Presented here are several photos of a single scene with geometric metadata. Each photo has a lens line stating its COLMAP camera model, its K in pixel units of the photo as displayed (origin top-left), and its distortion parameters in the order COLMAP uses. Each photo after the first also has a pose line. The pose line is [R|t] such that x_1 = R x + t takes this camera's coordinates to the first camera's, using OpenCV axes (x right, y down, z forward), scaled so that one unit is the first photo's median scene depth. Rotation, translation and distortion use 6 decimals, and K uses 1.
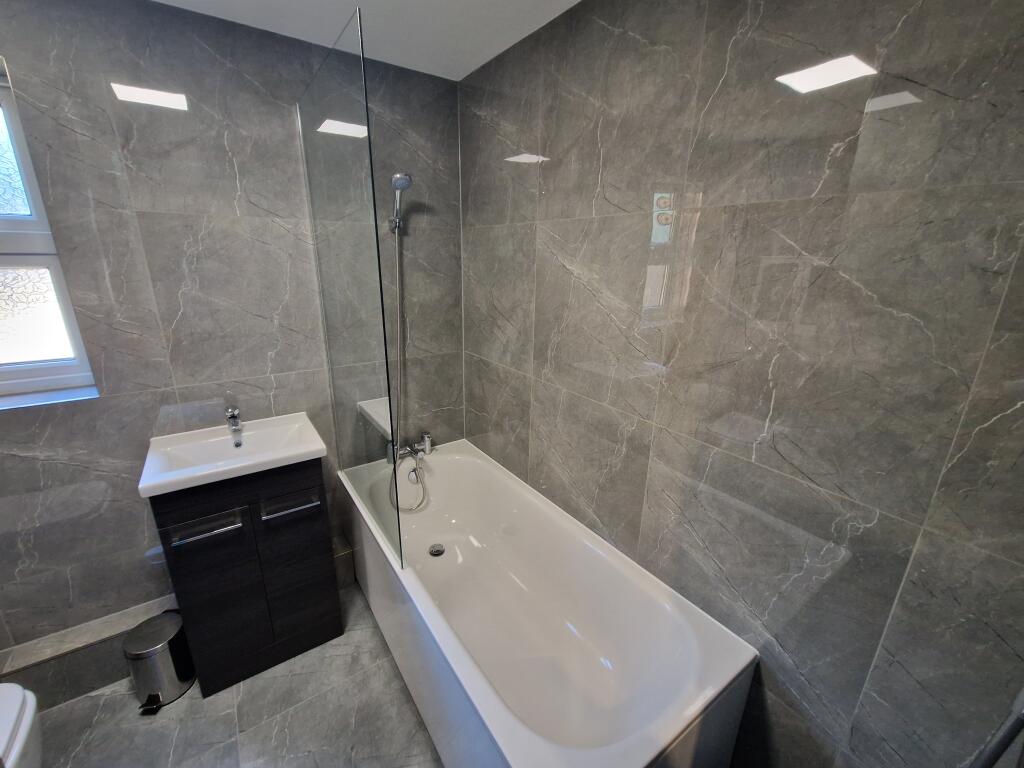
lens RADIAL K [[419.6, 0, 510.9], [0, 419.6, 388.2], [0, 0, 1]] dist [0.003195, -0.003943]
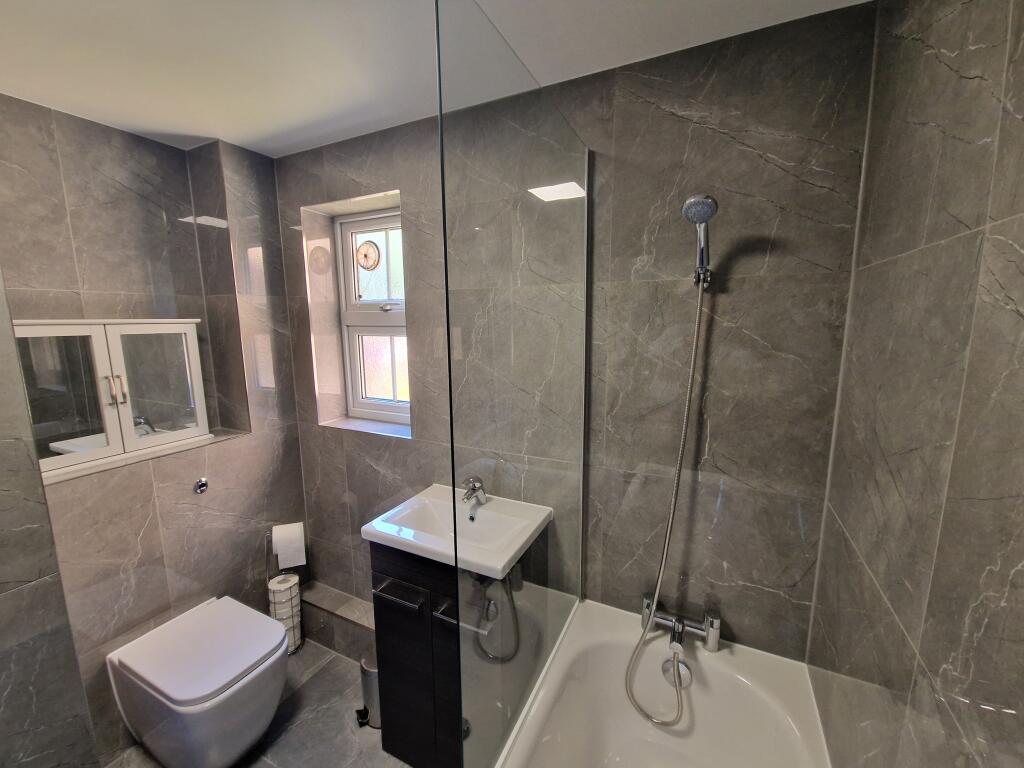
lens RADIAL K [[419.6, 0, 510.7], [0, 419.6, 385.4], [0, 0, 1]] dist [0.003195, -0.003943]
pose [[0.480060, 0.119402, -0.869072, 0.175655], [-0.248448, 0.968636, -0.004157, -0.169945], [0.841318, 0.217915, 0.494669, 0.519569]]
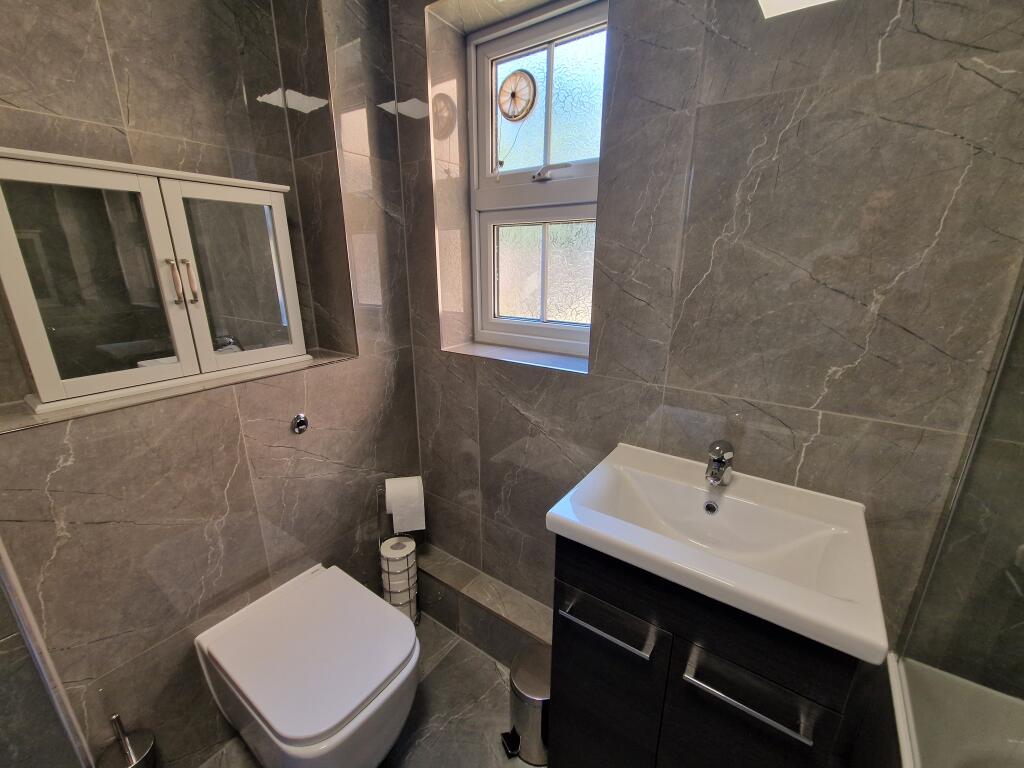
lens RADIAL K [[419.6, 0, 509.7], [0, 419.6, 384.6], [0, 0, 1]] dist [0.003195, -0.003943]
pose [[0.336114, 0.251571, -0.907601, -0.253469], [-0.275330, 0.947814, 0.160753, -0.041218], [0.900678, 0.195859, 0.387839, 0.478005]]
